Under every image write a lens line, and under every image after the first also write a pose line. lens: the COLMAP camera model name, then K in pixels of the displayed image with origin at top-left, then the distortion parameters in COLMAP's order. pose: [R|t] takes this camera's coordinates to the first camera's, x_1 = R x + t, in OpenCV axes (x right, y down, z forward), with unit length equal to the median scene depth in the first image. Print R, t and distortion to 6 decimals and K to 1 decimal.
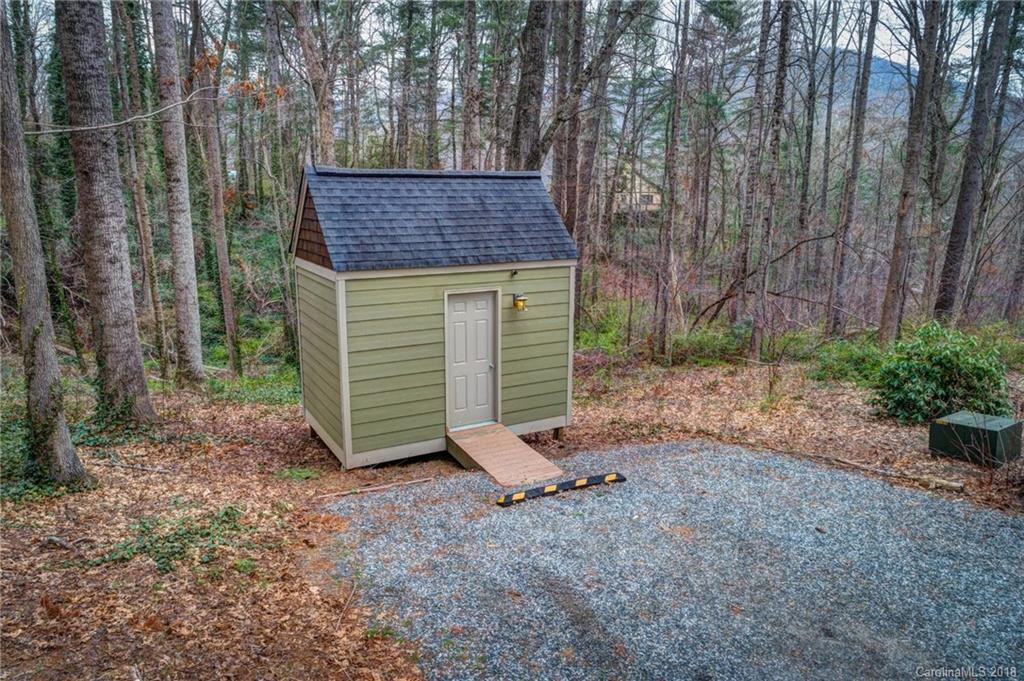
lens RADIAL K [[699.4, 0, 510.5], [0, 699.4, 318.9], [0, 0, 1]] dist [0.001337, 0.000877]
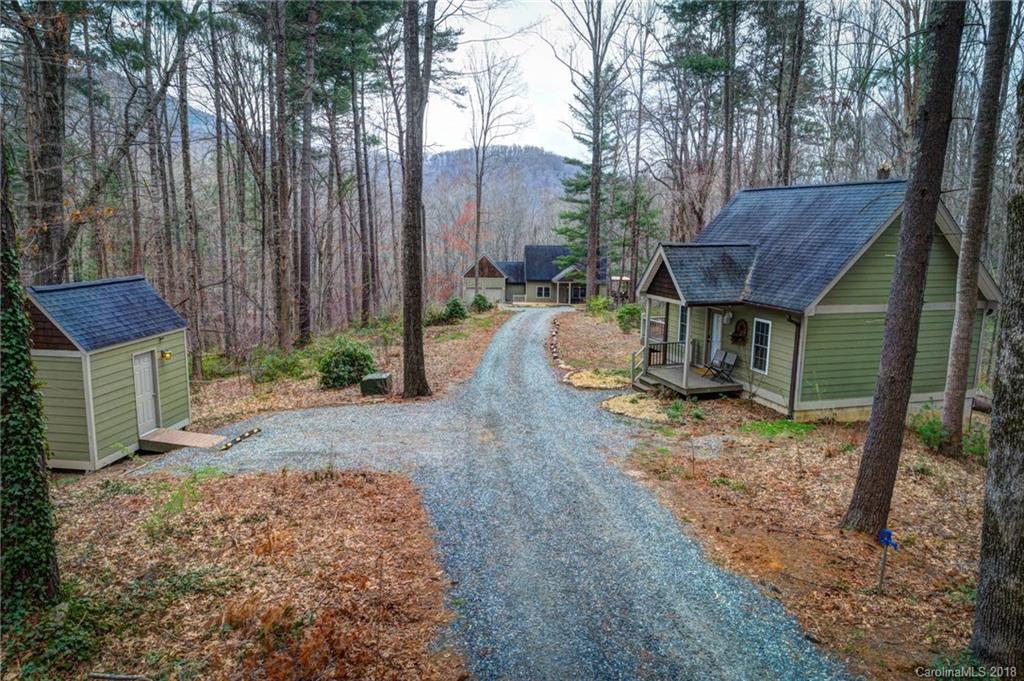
lens RADIAL K [[713.2, 0, 512.0], [0, 713.2, 340.5], [0, 0, 1]] dist [0.000468, 0.000091]
pose [[0.597062, -0.131503, 0.791343, -0.882152], [0.133793, 0.988979, 0.063401, -0.057280], [-0.790959, 0.068022, 0.608076, -0.759624]]
